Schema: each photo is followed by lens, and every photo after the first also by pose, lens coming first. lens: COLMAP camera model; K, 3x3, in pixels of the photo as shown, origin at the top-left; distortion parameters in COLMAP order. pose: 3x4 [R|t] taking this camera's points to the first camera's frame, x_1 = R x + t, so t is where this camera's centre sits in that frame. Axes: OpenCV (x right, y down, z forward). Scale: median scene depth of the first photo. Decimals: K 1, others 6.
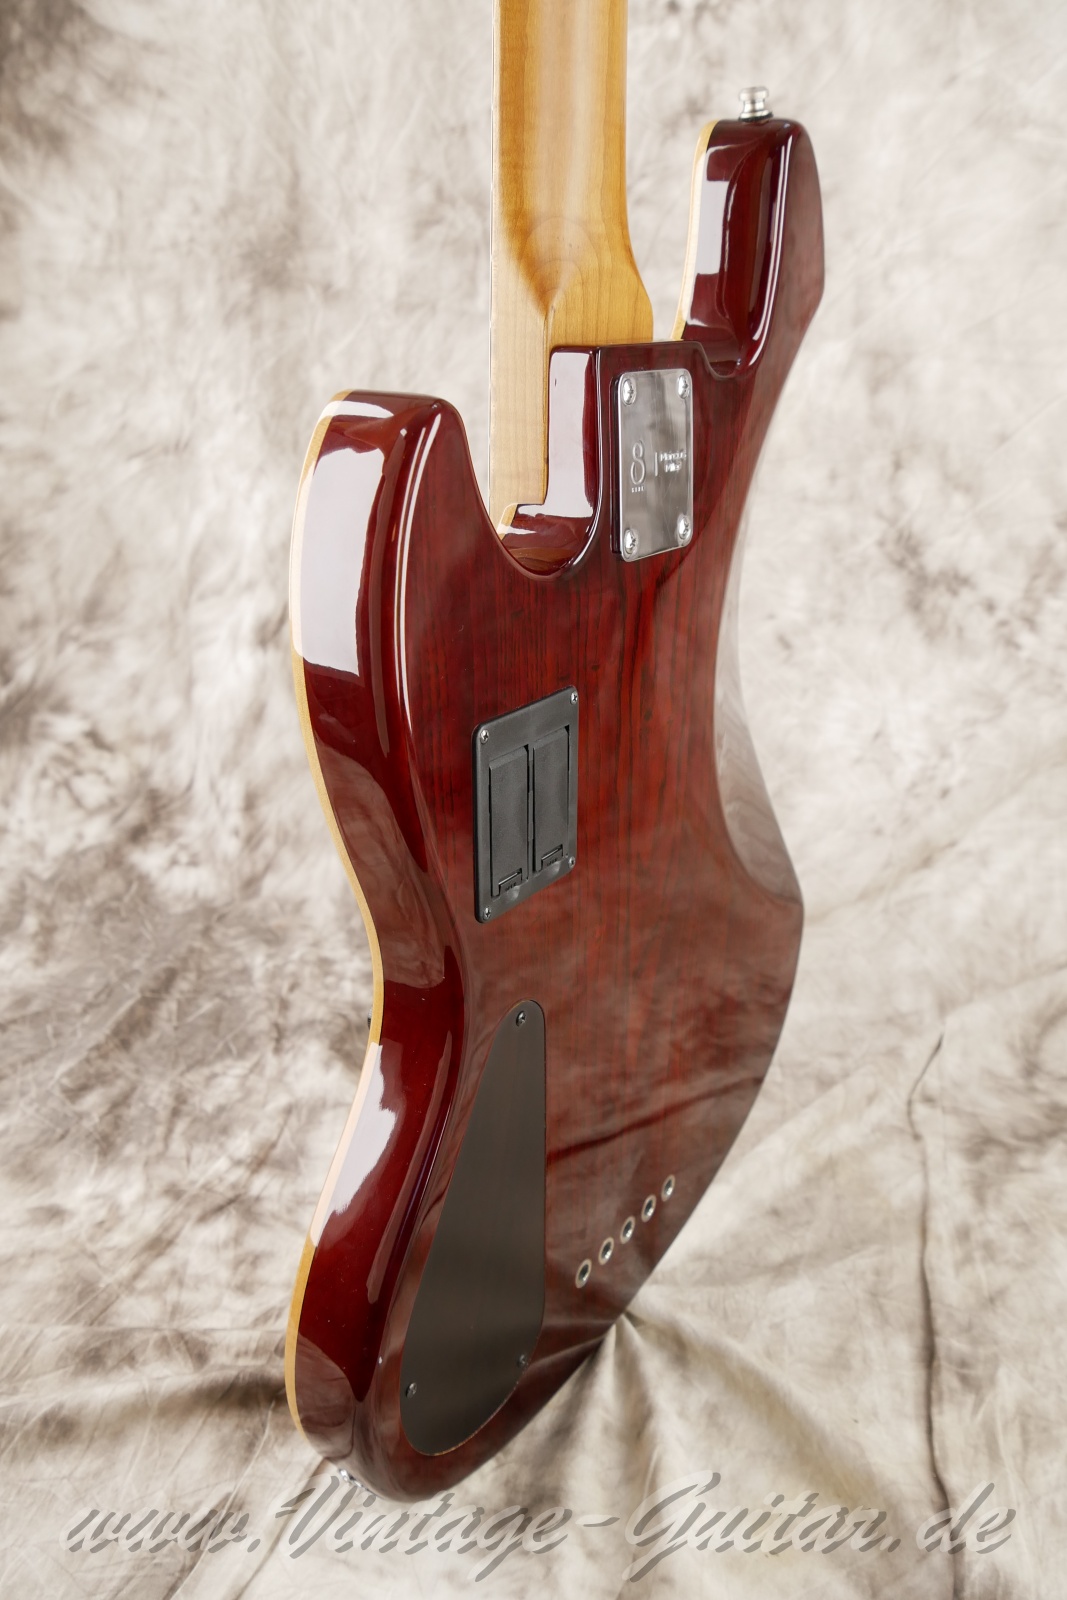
lens RADIAL K [[1333.6, 0, 527.8], [0, 1333.6, 794.9], [0, 0, 1]] dist [-0.052933, -0.000512]
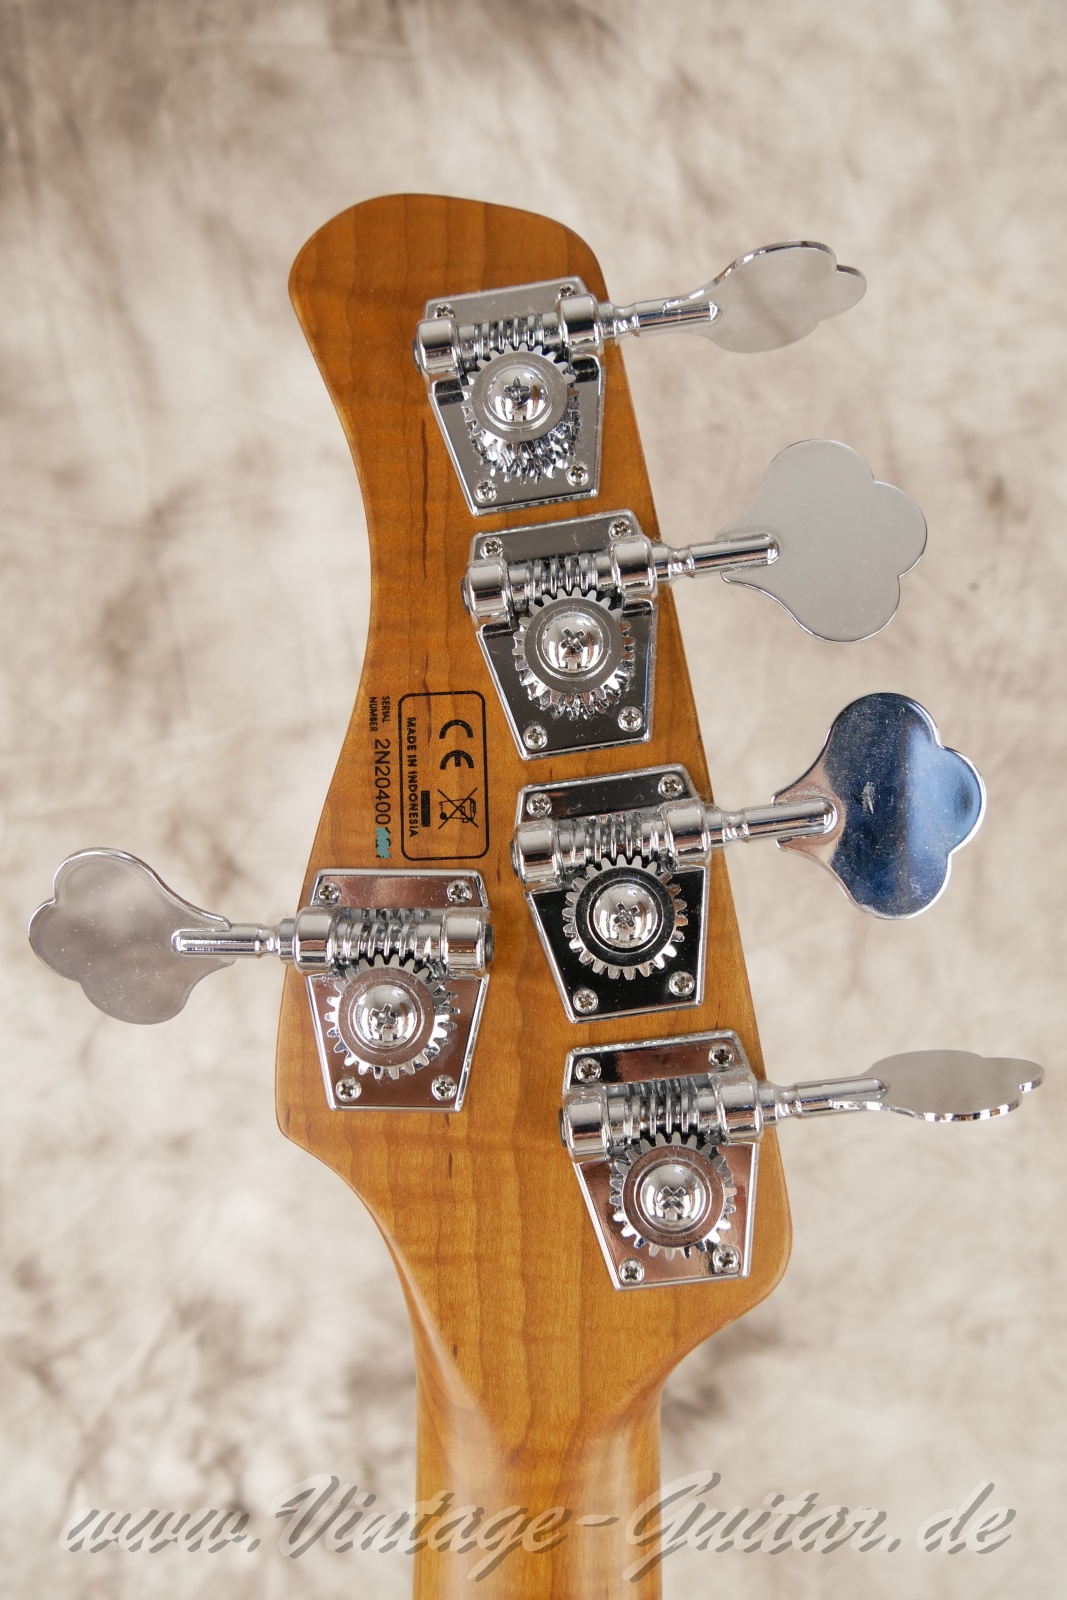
lens RADIAL K [[918.5, 0, 586.8], [0, 918.5, 797.1], [0, 0, 1]] dist [-0.037309, 0.002352]
pose [[0.956850, -0.081518, 0.278913, 0.168951], [0.128406, 0.979662, -0.154191, -0.815451], [-0.260671, 0.183352, 0.947857, 0.590986]]
